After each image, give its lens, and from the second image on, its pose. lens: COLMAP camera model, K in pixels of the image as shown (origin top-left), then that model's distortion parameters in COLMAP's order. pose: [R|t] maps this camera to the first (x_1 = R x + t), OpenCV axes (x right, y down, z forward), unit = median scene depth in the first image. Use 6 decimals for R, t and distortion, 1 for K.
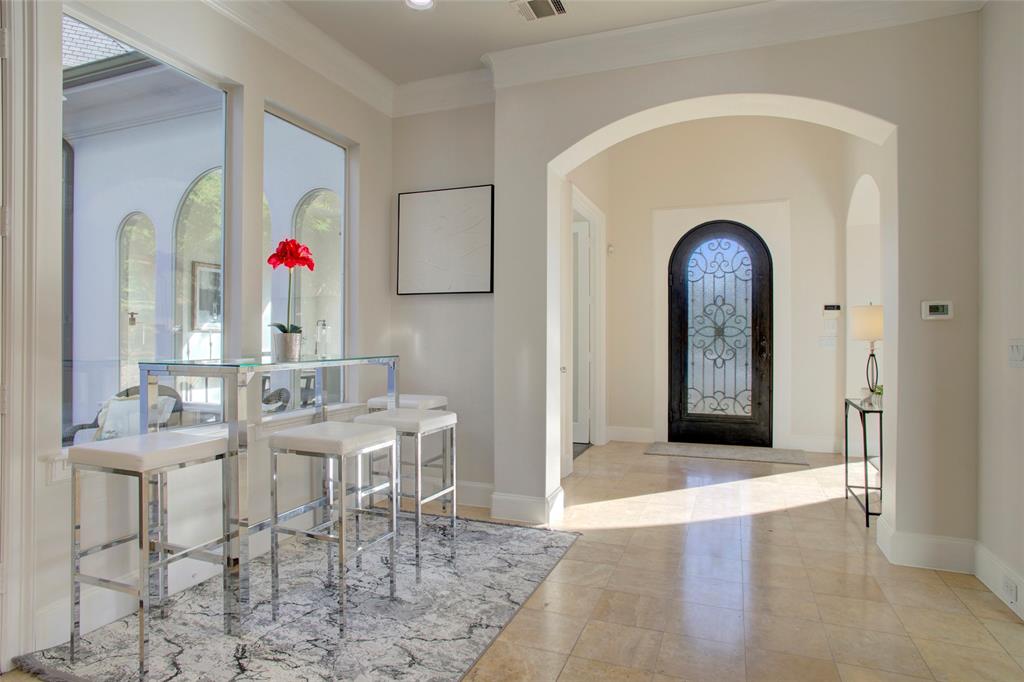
lens RADIAL K [[587.5, 0, 508.3], [0, 587.5, 335.5], [0, 0, 1]] dist [-0.077168, 0.057638]
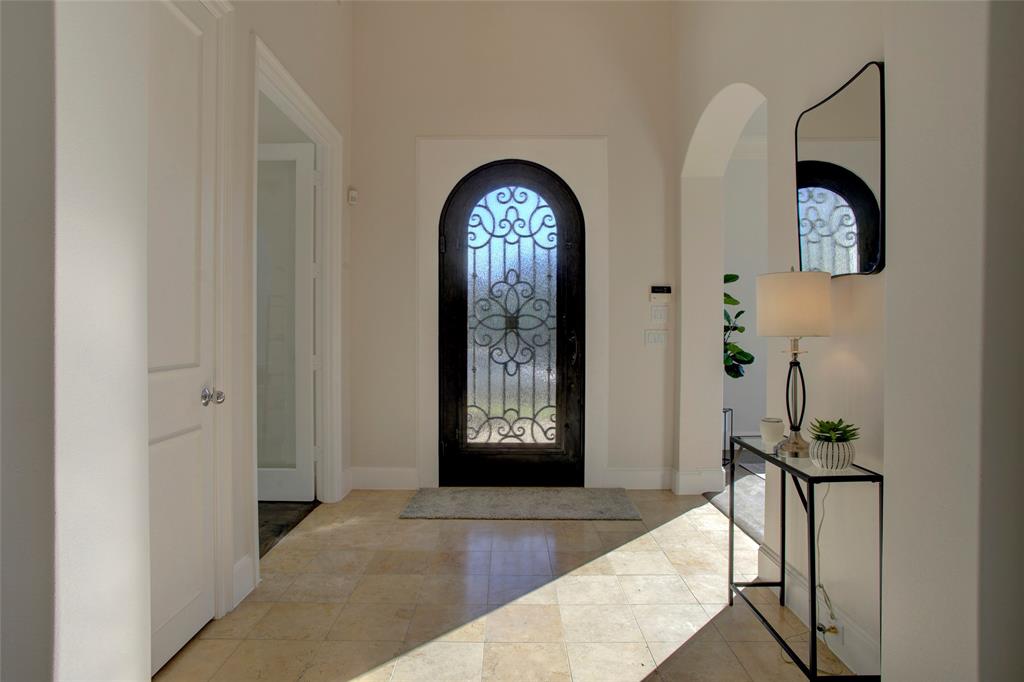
lens RADIAL K [[587.5, 0, 508.3], [0, 587.5, 335.5], [0, 0, 1]] dist [-0.077168, 0.057638]
pose [[0.933068, -0.002811, 0.359689, 0.110984], [-0.001336, 0.999935, 0.011281, 0.001085], [-0.359697, -0.011006, 0.933004, 0.359284]]
